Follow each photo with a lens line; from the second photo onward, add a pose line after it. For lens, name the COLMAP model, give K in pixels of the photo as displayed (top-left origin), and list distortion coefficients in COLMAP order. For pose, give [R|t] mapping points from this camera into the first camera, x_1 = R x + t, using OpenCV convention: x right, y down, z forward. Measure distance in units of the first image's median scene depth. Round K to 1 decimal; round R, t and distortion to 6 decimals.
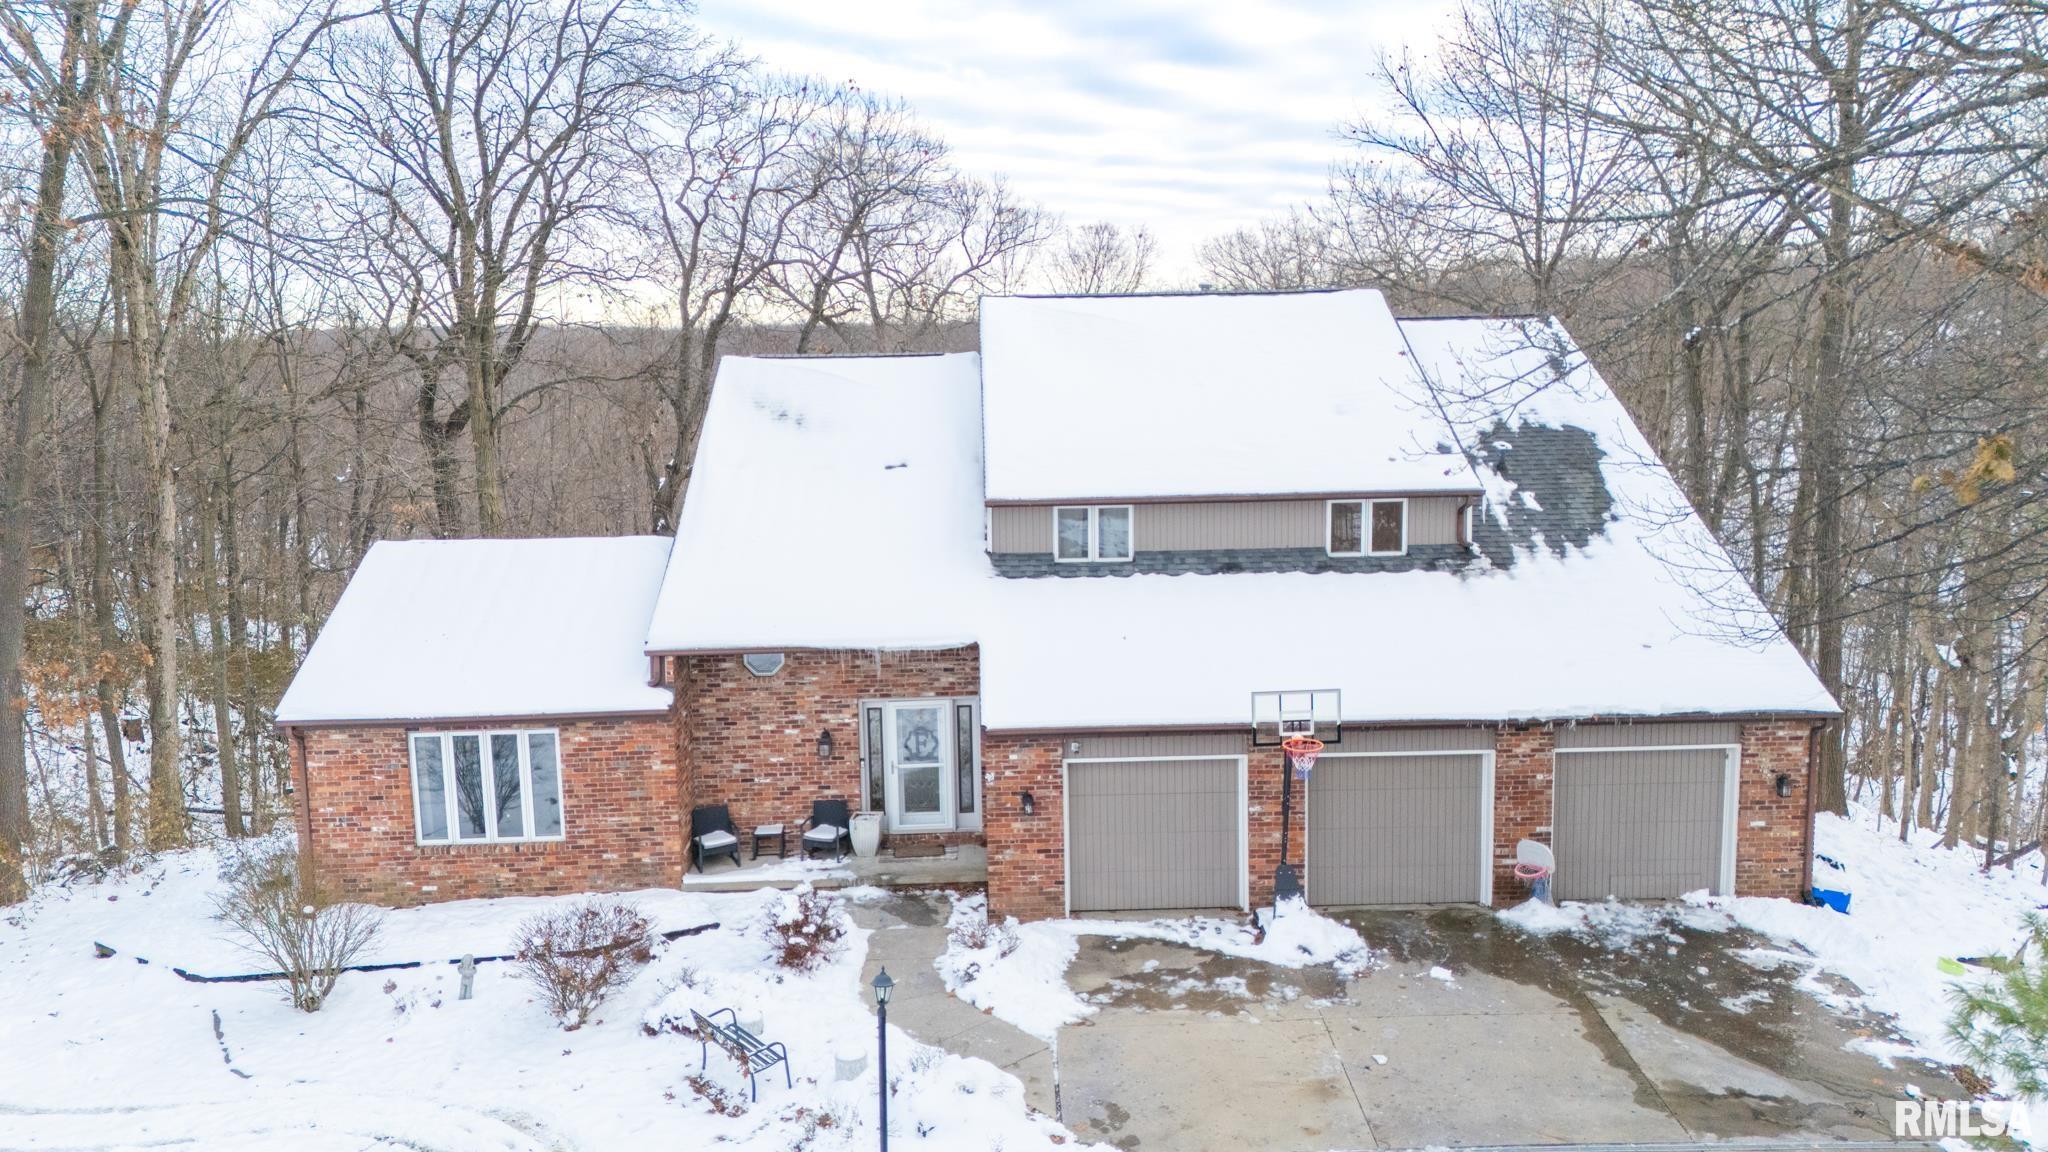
lens RADIAL K [[1477.3, 0, 1065.2], [0, 1477.3, 576.1], [0, 0, 1]] dist [0.048872, -0.000487]
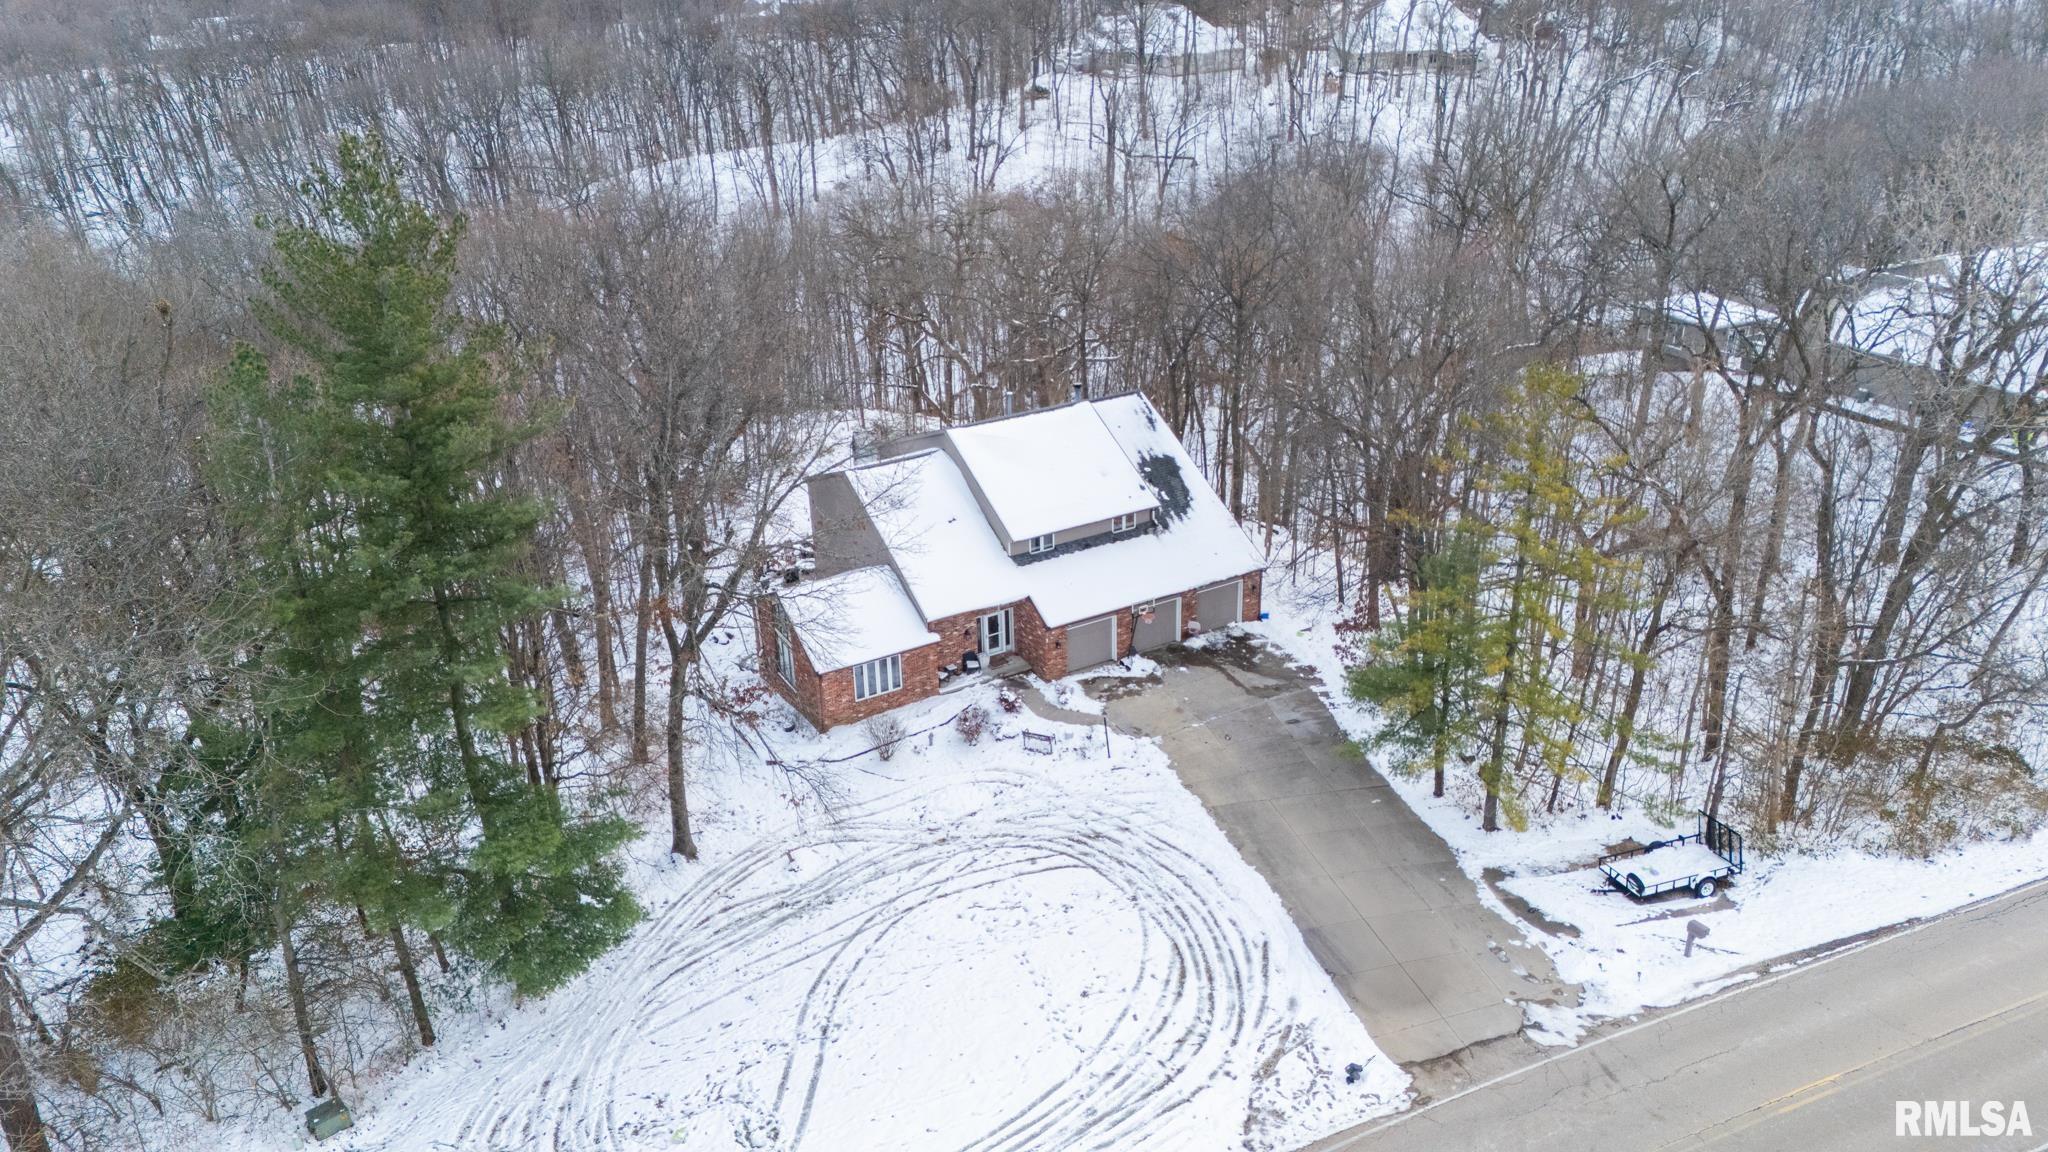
lens RADIAL K [[1419.4, 0, 1024.0], [0, 1419.4, 576.0], [0, 0, 1]] dist [0.088588, -0.001125]
pose [[0.891937, -0.201746, 0.404655, -1.290706], [0.077982, 0.950167, 0.301831, -0.908993], [-0.445384, -0.237659, 0.863222, -1.544563]]
